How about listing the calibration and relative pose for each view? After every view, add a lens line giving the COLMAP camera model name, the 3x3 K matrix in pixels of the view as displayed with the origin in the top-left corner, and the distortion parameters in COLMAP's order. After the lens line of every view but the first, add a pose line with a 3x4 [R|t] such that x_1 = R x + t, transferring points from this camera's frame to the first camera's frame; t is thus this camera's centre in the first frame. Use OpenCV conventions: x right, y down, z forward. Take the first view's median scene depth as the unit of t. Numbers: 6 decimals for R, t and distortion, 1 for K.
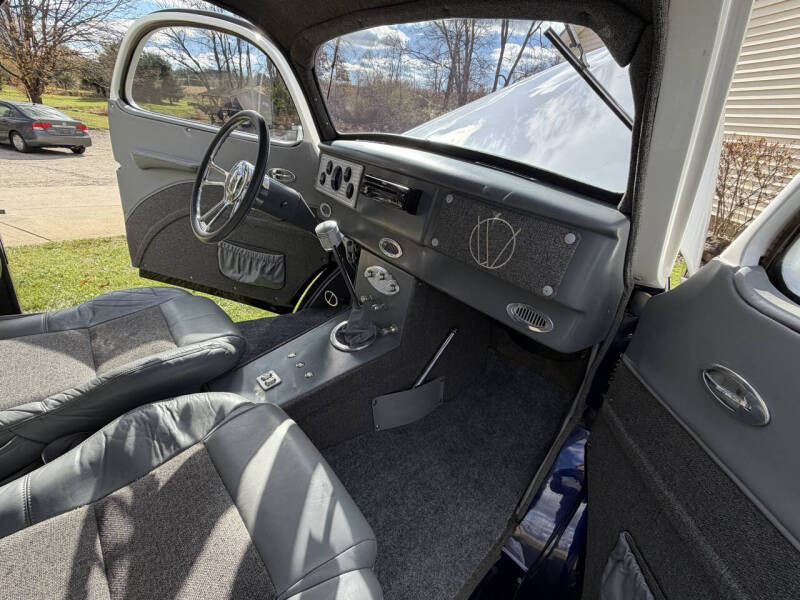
lens RADIAL K [[360.6, 0, 393.1], [0, 360.6, 292.5], [0, 0, 1]] dist [-0.000112, -0.000231]
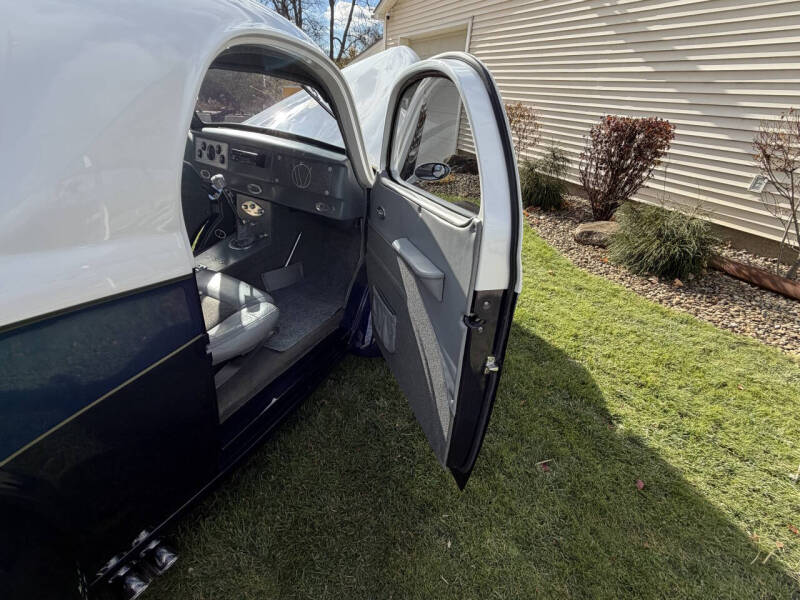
lens RADIAL K [[360.6, 0, 393.1], [0, 360.6, 292.5], [0, 0, 1]] dist [-0.000112, -0.000231]
pose [[0.929701, -0.196250, 0.311677, -0.023906], [0.171297, 0.979522, 0.105803, 0.293110], [-0.326058, -0.044976, 0.944279, -0.901616]]
